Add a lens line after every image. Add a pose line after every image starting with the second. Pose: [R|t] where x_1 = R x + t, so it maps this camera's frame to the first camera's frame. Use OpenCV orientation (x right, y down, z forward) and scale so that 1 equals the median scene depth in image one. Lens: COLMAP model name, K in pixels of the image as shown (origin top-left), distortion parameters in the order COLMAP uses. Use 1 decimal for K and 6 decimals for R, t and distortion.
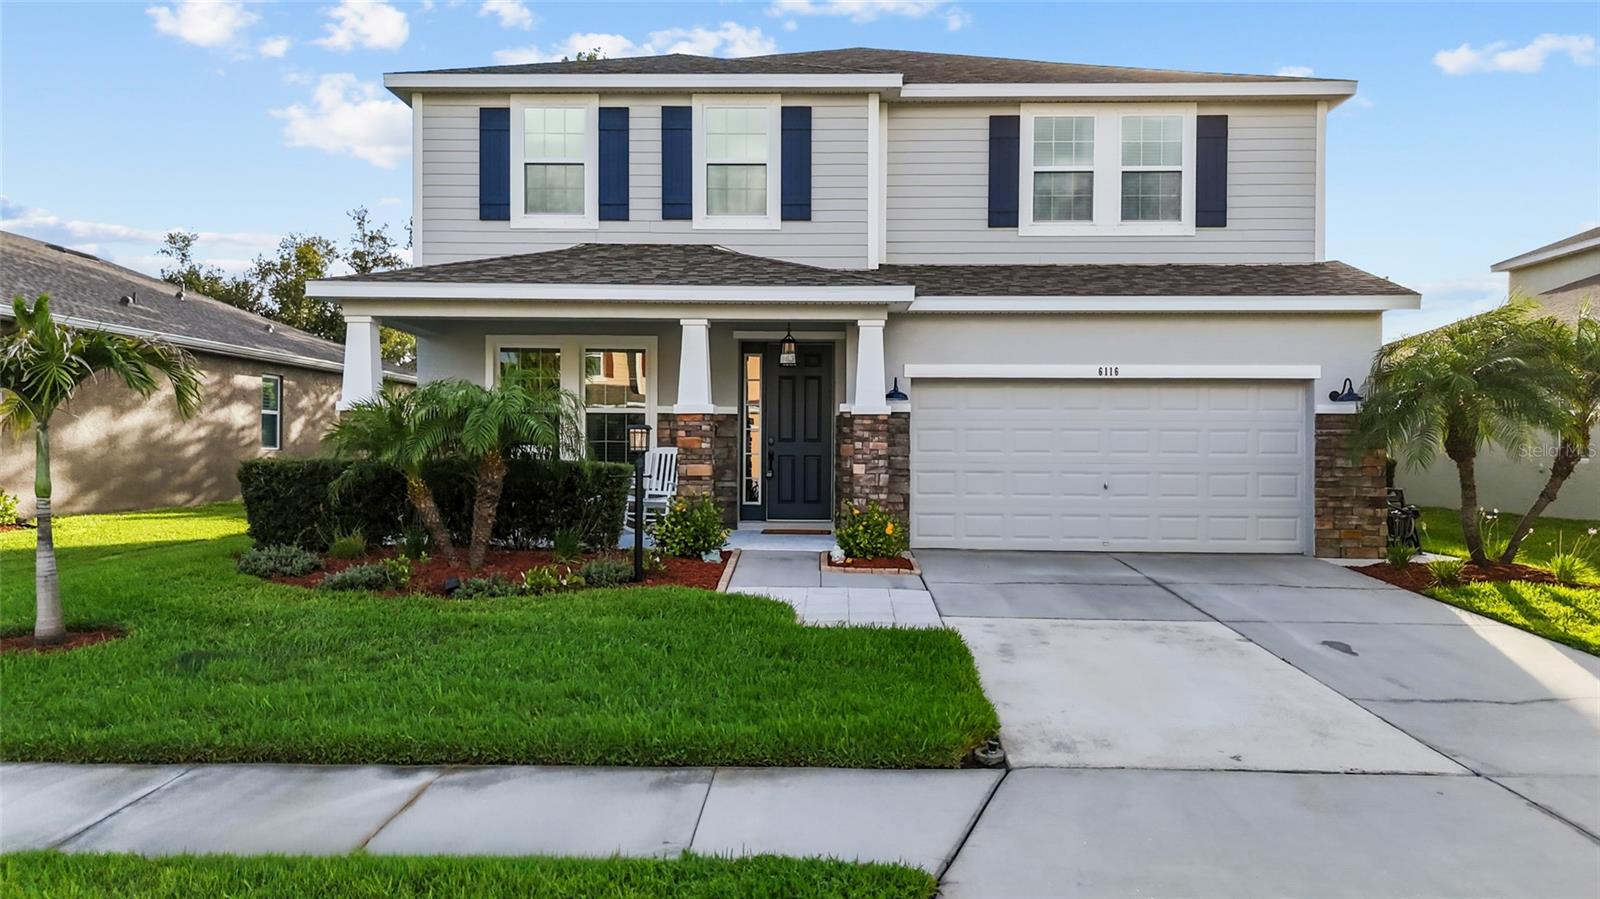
lens RADIAL K [[1181.5, 0, 800.0], [0, 1181.5, 449.5], [0, 0, 1]] dist [0.072670, -0.083307]
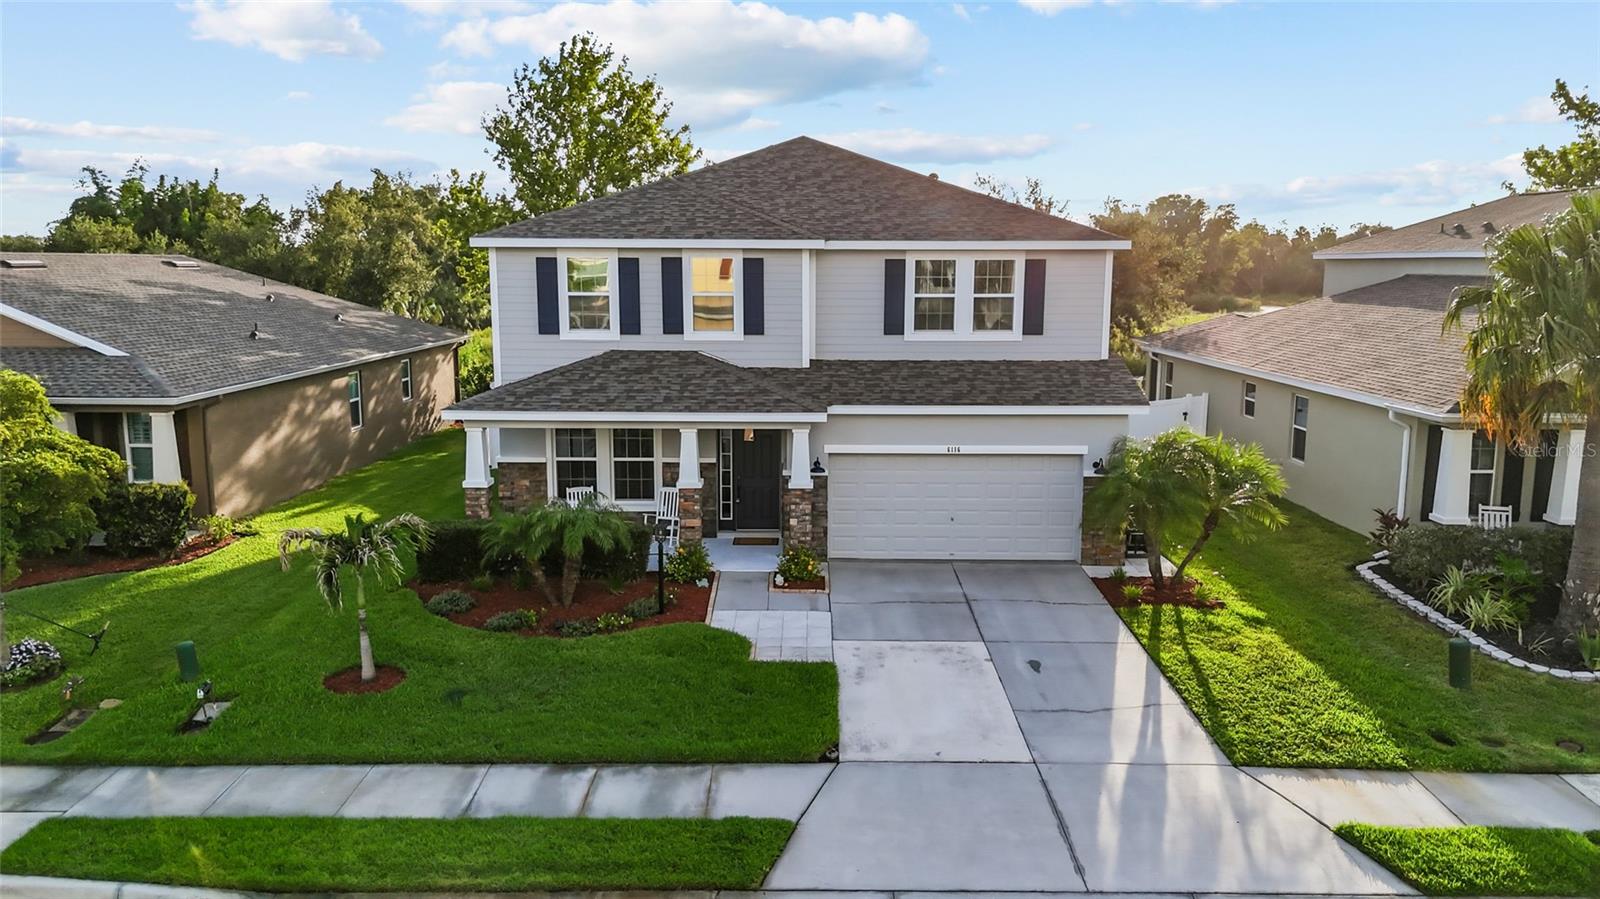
lens RADIAL K [[1181.5, 0, 800.0], [0, 1181.5, 449.5], [0, 0, 1]] dist [0.072670, -0.083307]
pose [[0.999721, -0.007732, 0.022327, 0.022547], [0.004208, 0.988101, 0.153748, -0.306397], [-0.023250, -0.153611, 0.987858, -0.531823]]
